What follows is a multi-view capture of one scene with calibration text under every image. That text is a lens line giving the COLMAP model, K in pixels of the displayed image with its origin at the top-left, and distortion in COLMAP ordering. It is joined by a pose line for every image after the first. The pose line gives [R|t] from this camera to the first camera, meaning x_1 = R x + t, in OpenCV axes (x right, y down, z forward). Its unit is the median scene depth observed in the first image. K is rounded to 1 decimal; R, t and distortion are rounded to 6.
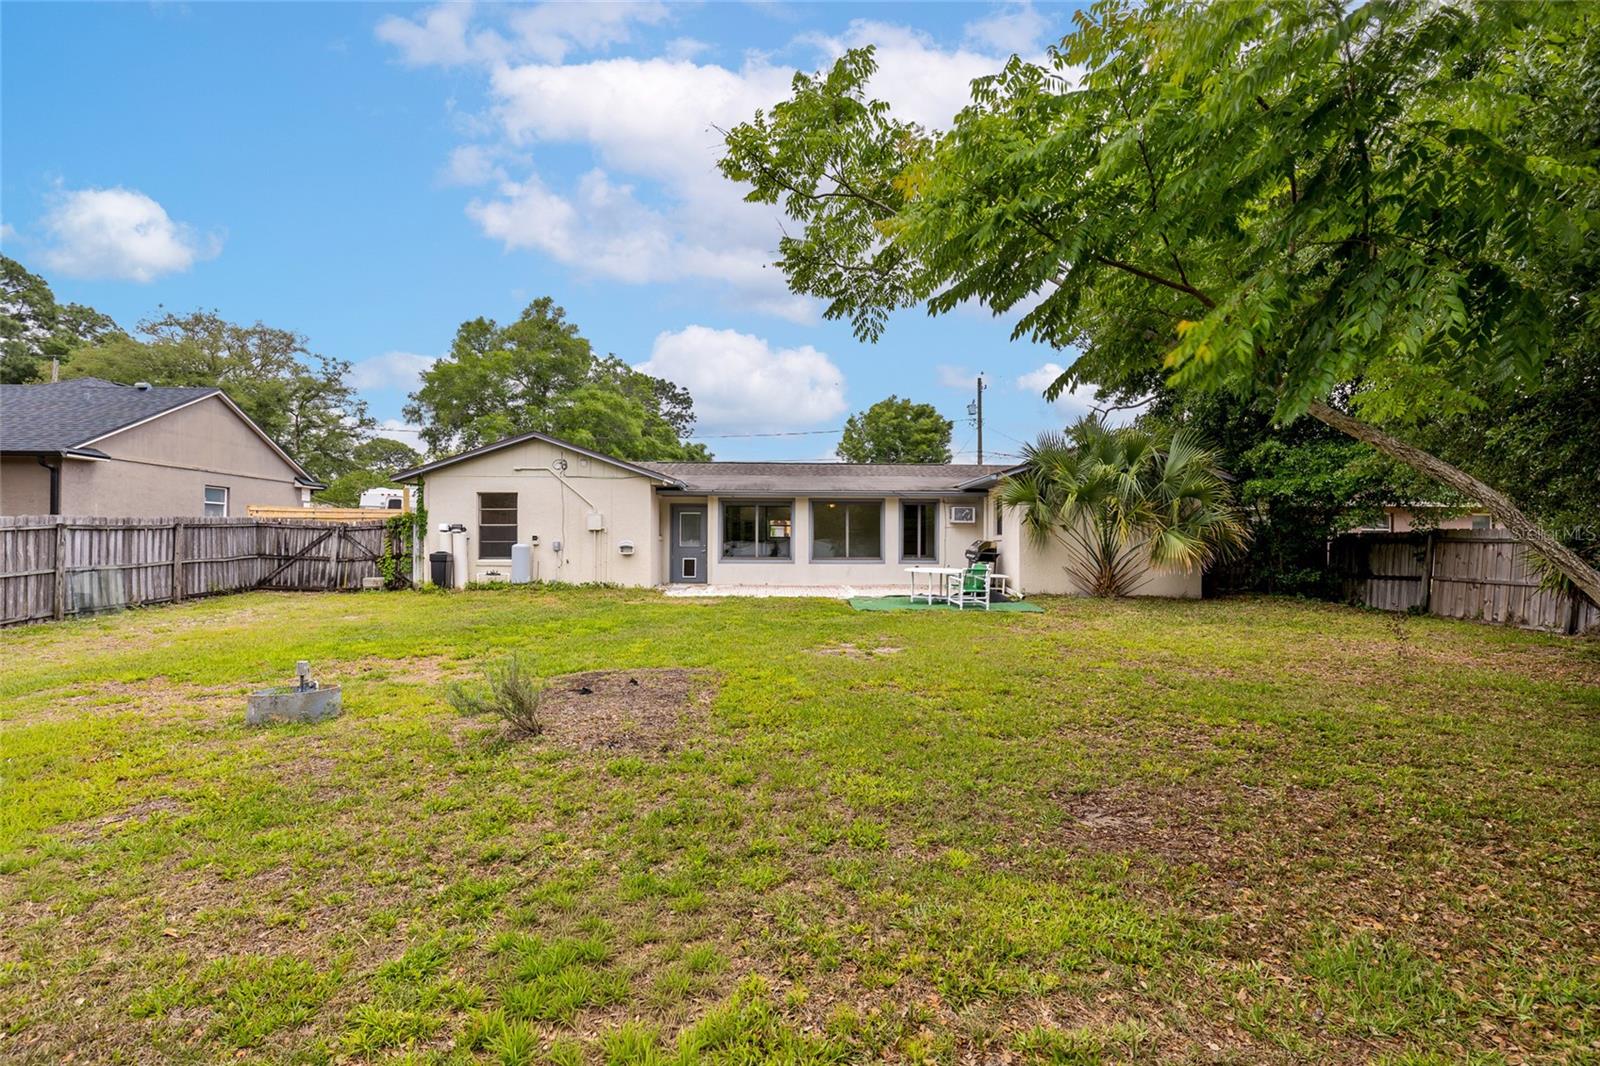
lens RADIAL K [[714.6, 0, 800.4], [0, 714.6, 529.1], [0, 0, 1]] dist [0.000131, -0.000084]
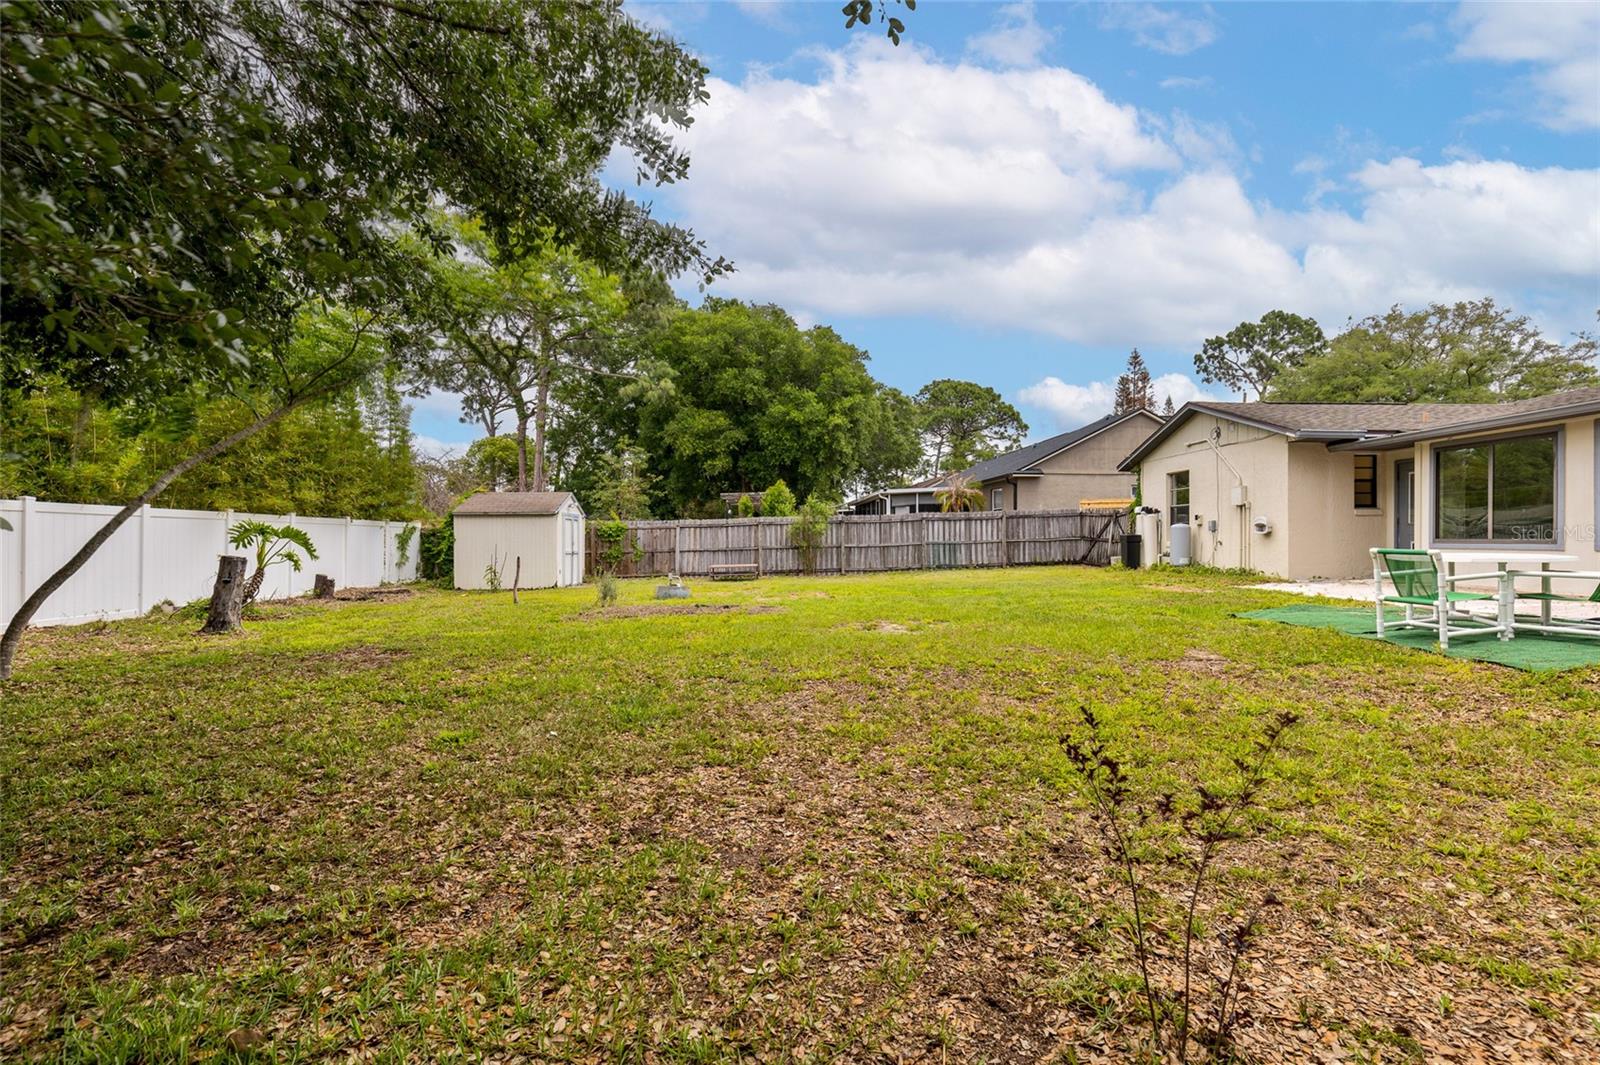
lens RADIAL K [[714.6, 0, 800.4], [0, 714.6, 528.6], [0, 0, 1]] dist [0.000131, -0.000084]
pose [[0.114508, -0.010273, -0.993369, 0.519585], [0.017213, 0.999817, -0.008356, 0.024074], [0.993273, -0.016142, 0.114664, 0.364743]]
